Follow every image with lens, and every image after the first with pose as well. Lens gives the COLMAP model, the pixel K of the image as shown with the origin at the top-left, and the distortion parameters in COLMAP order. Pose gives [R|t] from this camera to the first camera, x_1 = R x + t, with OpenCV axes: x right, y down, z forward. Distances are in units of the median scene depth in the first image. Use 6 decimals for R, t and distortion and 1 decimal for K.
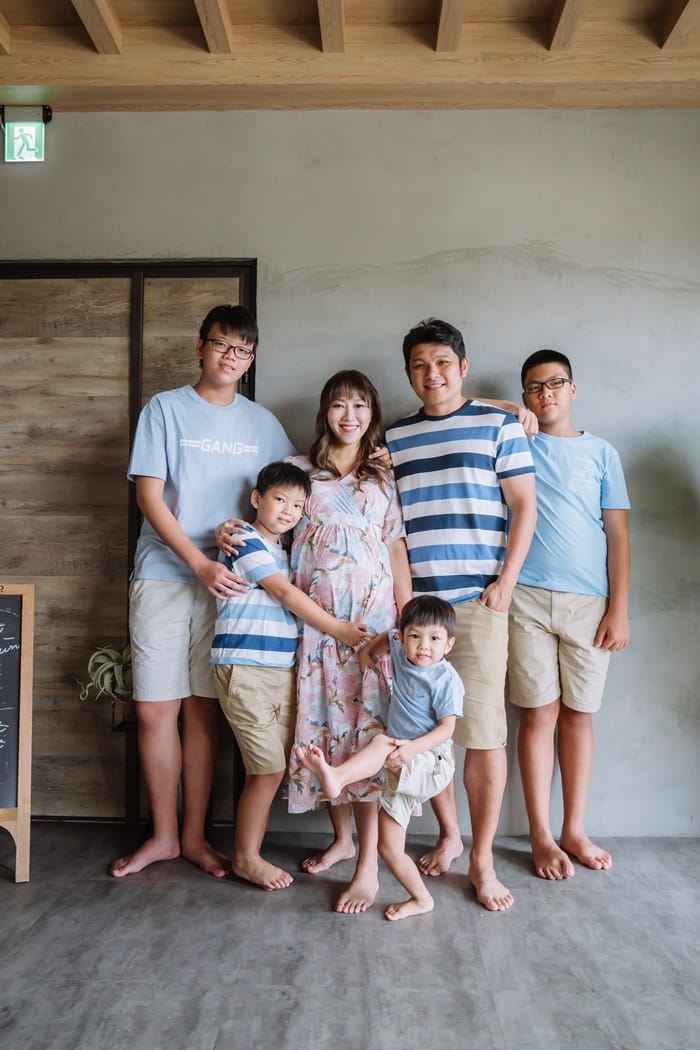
lens RADIAL K [[800.7, 0, 363.2], [0, 800.7, 561.0], [0, 0, 1]] dist [-0.031501, 0.105809]
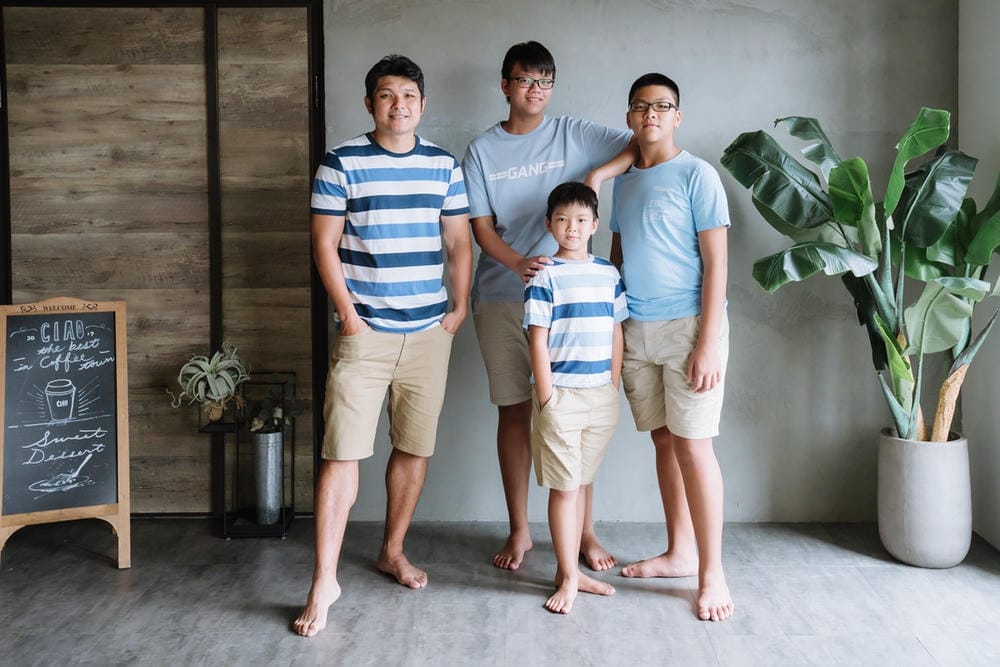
lens RADIAL K [[1108.8, 0, 500.7], [0, 1108.8, 225.9], [0, 0, 1]] dist [0.179012, -0.001963]
pose [[0.999662, -0.017297, -0.019392, 0.127199], [0.018162, 0.998806, 0.045347, -0.126828], [0.018584, -0.045684, 0.998783, -0.505126]]
